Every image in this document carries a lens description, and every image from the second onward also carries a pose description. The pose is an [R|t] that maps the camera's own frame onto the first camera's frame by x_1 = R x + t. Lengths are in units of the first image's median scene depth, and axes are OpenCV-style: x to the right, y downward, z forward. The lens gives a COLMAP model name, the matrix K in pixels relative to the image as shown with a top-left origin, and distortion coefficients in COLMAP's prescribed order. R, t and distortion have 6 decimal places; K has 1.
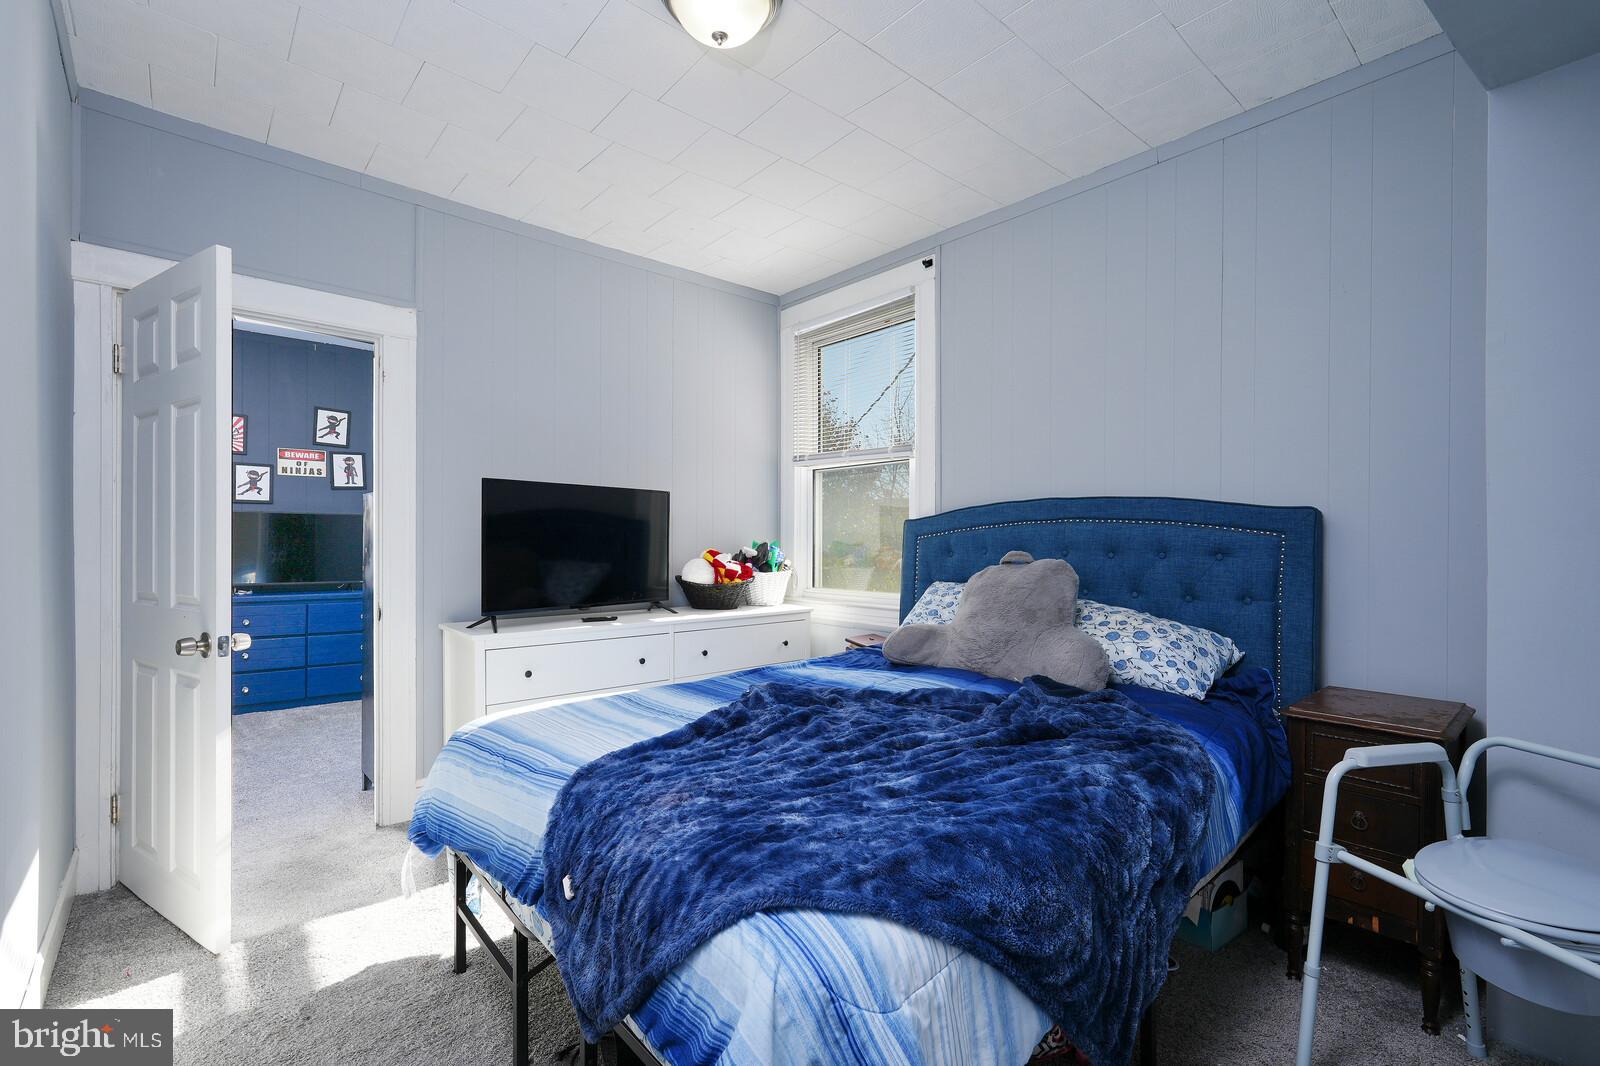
lens RADIAL K [[722.7, 0, 806.4], [0, 722.7, 535.6], [0, 0, 1]] dist [-0.013259, 0.006093]
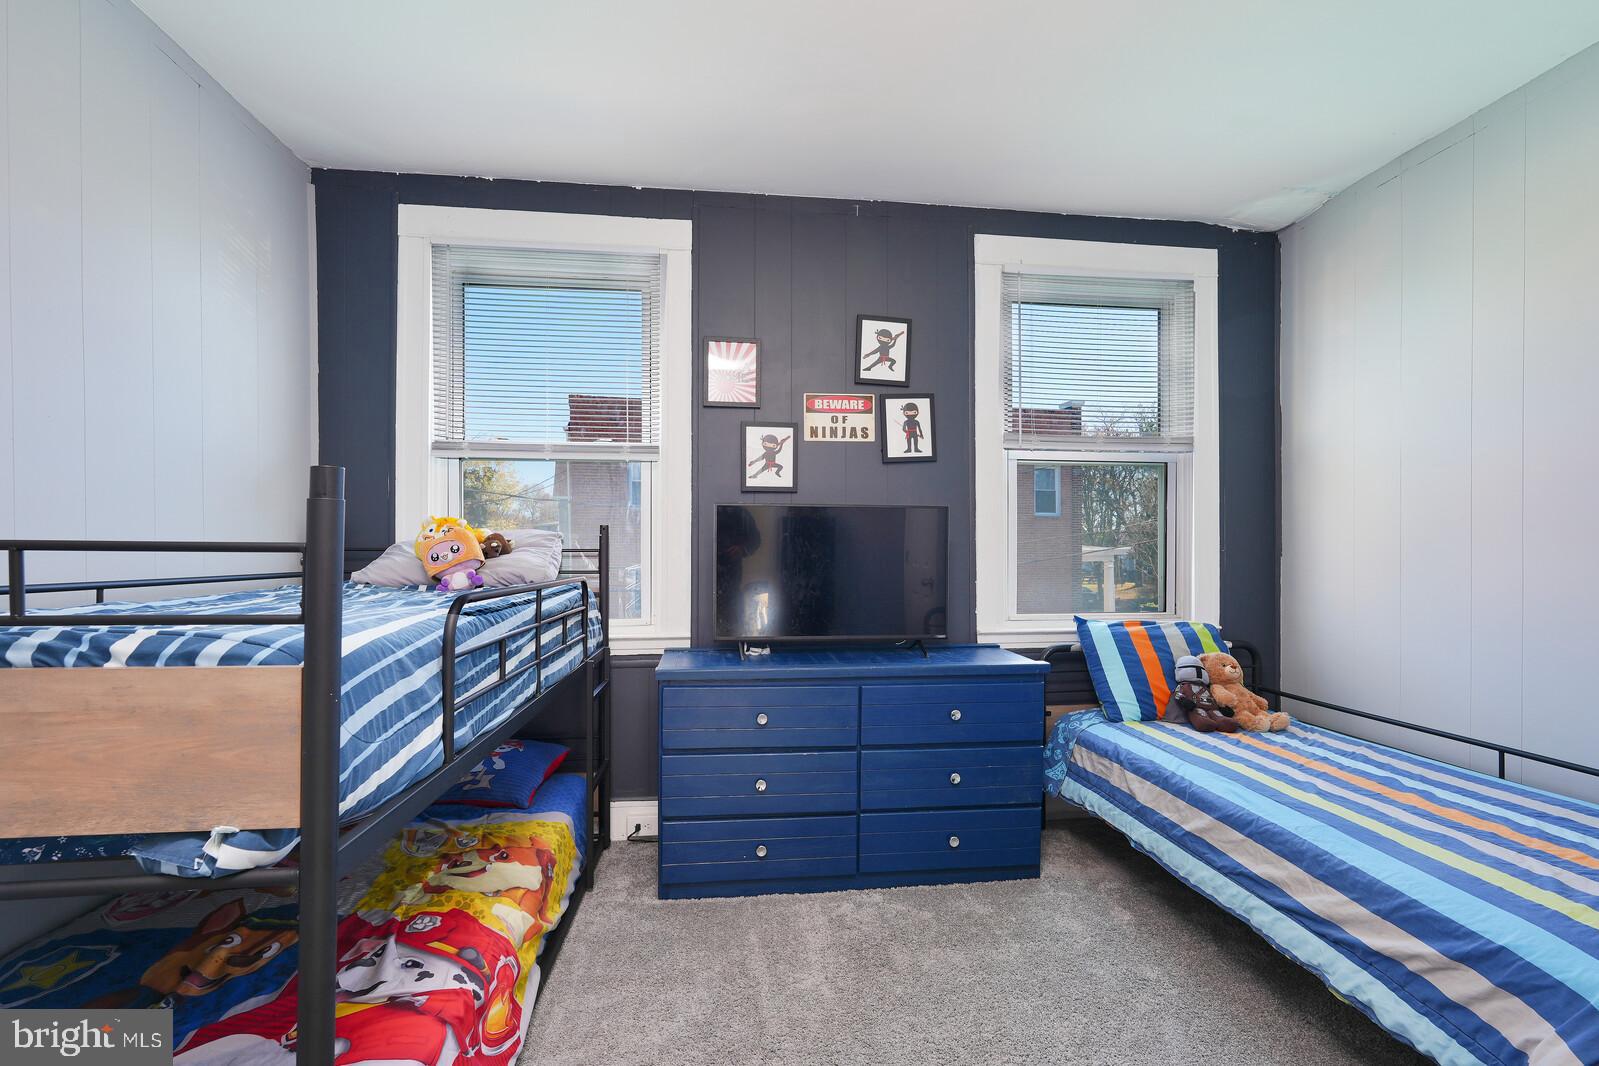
lens RADIAL K [[722.2, 0, 798.6], [0, 722.2, 536.0], [0, 0, 1]] dist [-0.013259, 0.006093]
pose [[0.820486, -0.007819, -0.571612, -0.399603], [0.006552, 0.999969, -0.004274, -0.006525], [0.571628, -0.000238, 0.820513, 0.510948]]
